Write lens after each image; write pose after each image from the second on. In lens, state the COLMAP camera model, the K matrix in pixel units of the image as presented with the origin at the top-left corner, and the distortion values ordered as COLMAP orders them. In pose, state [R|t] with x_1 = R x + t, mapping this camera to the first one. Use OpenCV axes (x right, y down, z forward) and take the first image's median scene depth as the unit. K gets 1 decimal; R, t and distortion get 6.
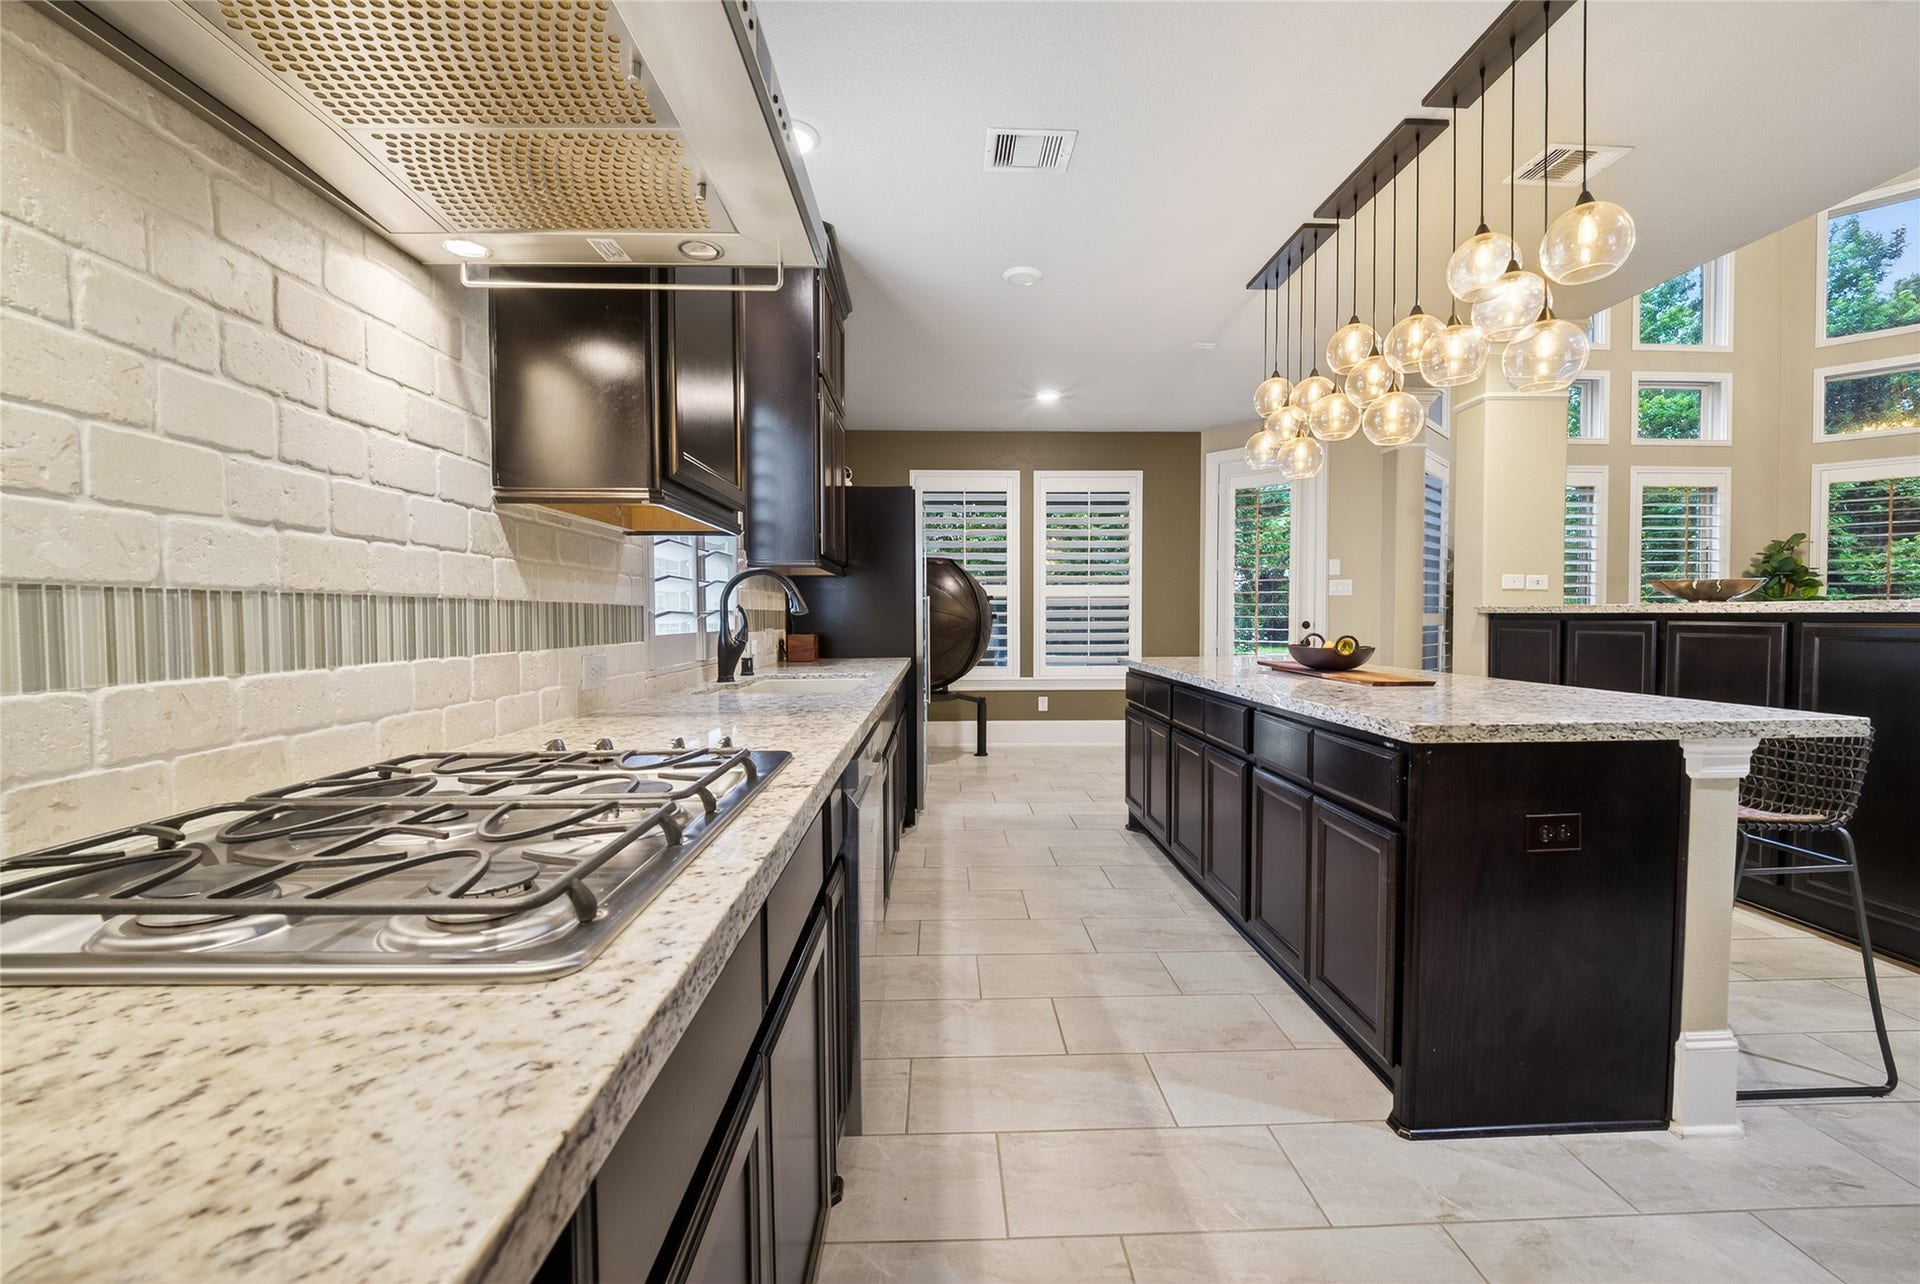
lens RADIAL K [[792.8, 0, 960.0], [0, 792.8, 642.0], [0, 0, 1]] dist [-0.007832, -0.000279]
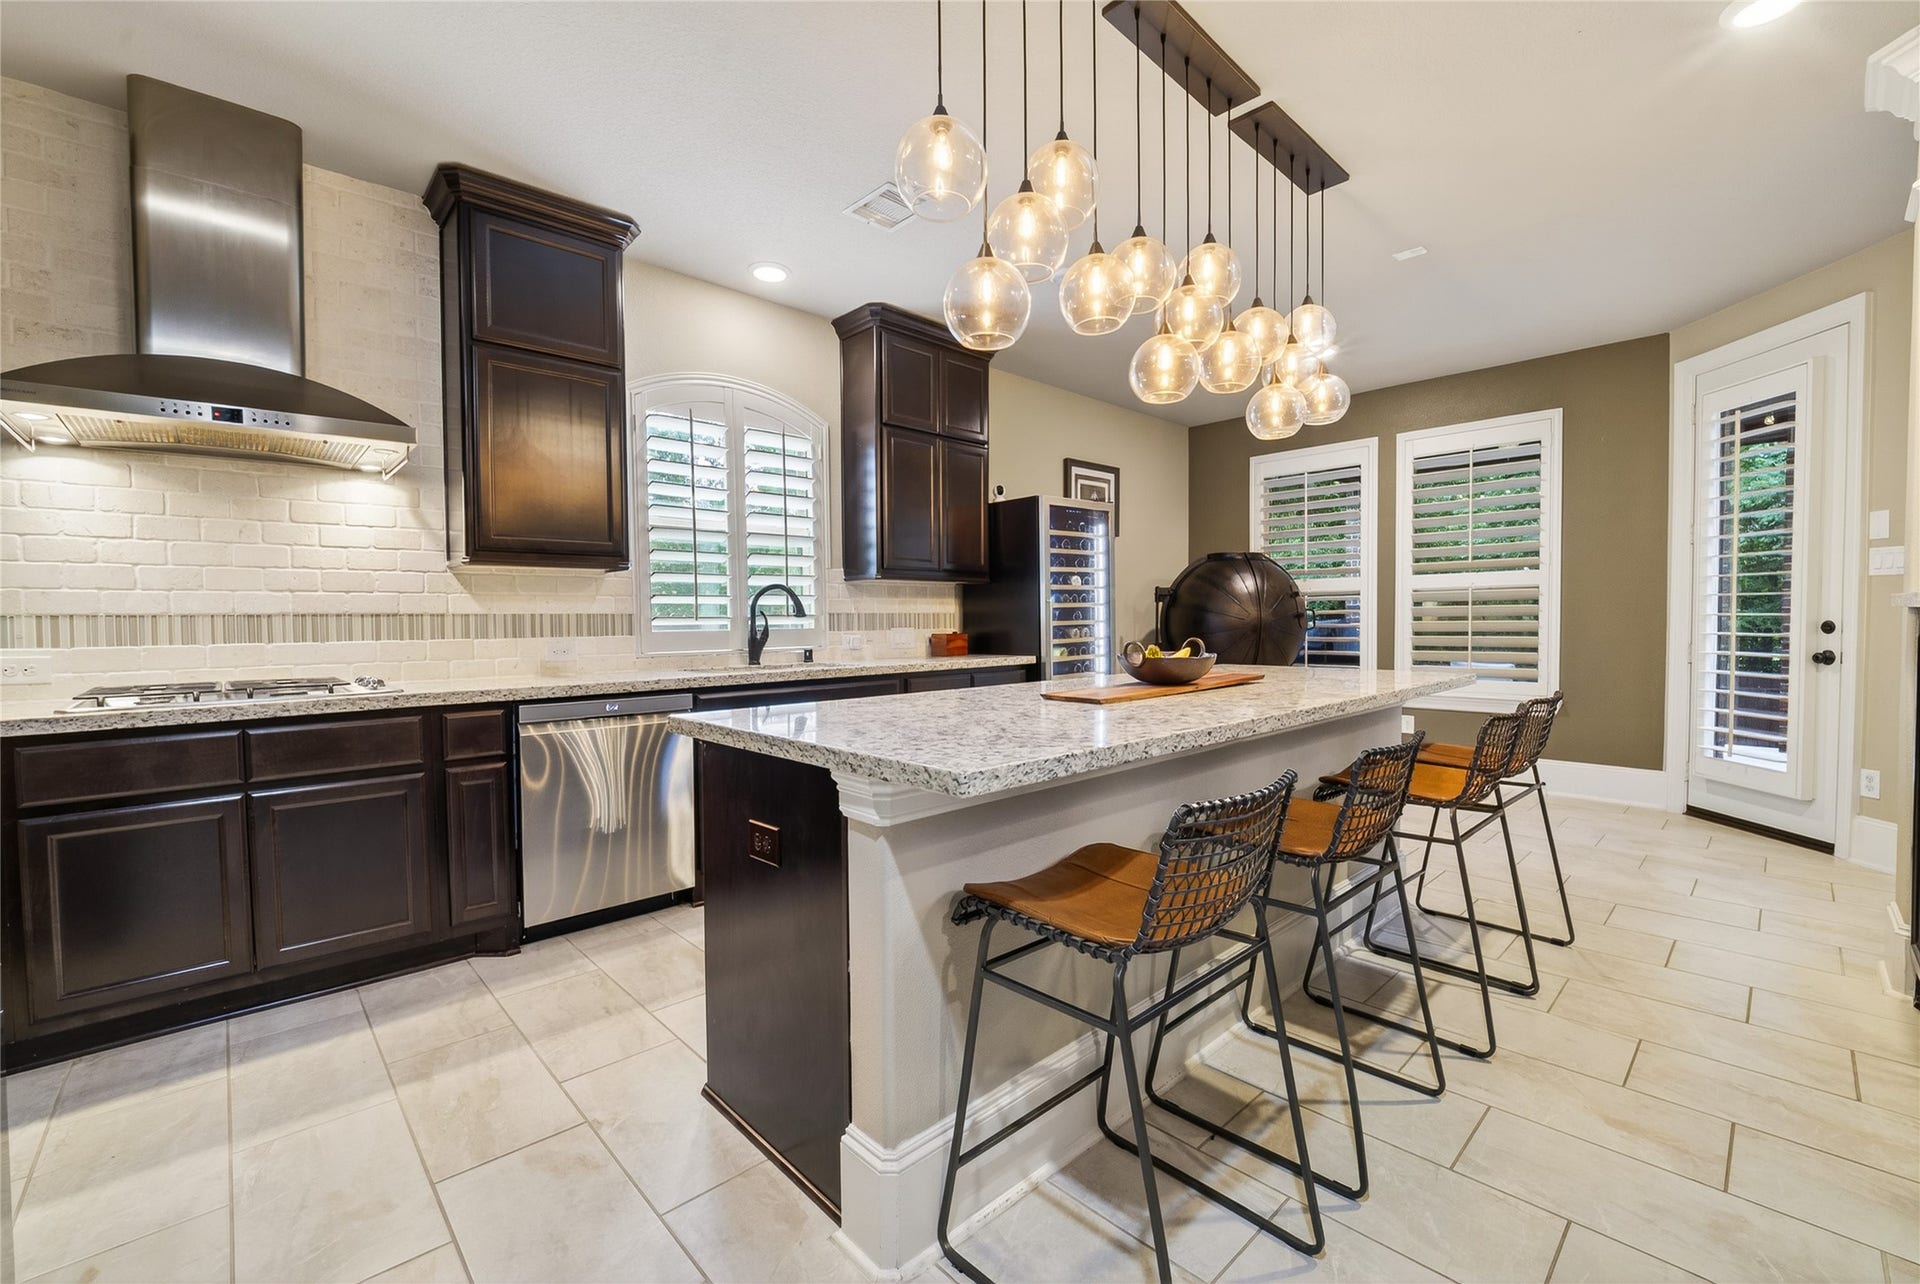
lens RADIAL K [[792.8, 0, 960.0], [0, 792.8, 642.0], [0, 0, 1]] dist [-0.007832, -0.000279]
pose [[0.662507, 0.021409, -0.748750, 1.093693], [-0.018119, 0.999757, 0.012554, -0.016589], [0.748837, 0.005250, 0.662734, 0.358512]]
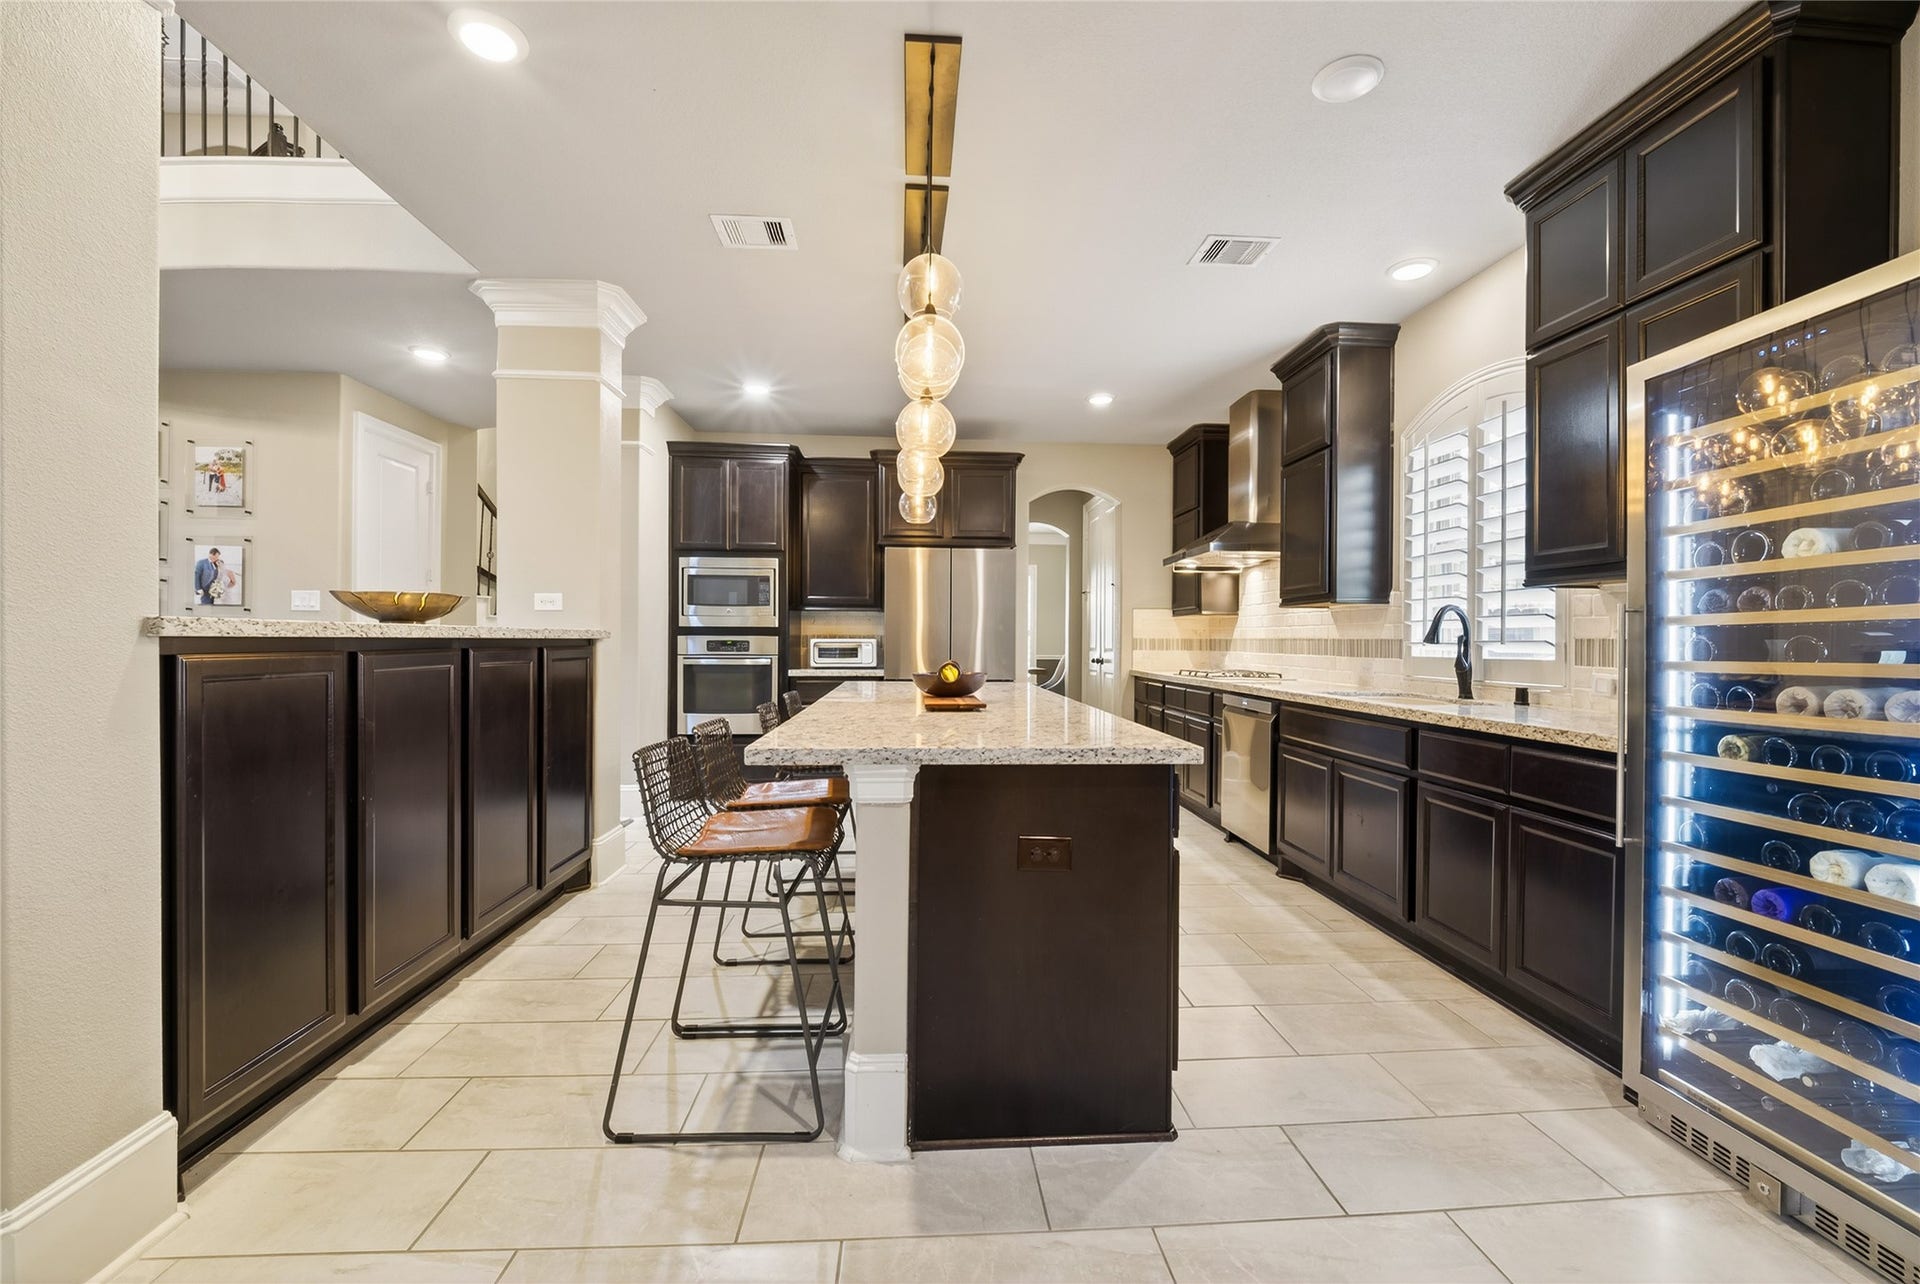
lens RADIAL K [[792.8, 0, 960.0], [0, 792.8, 642.0], [0, 0, 1]] dist [-0.007832, -0.000279]
pose [[-0.999536, -0.004706, -0.030083, 0.566404], [-0.005715, 0.999421, 0.033542, -0.080722], [0.029908, 0.033698, -0.998984, 2.361523]]
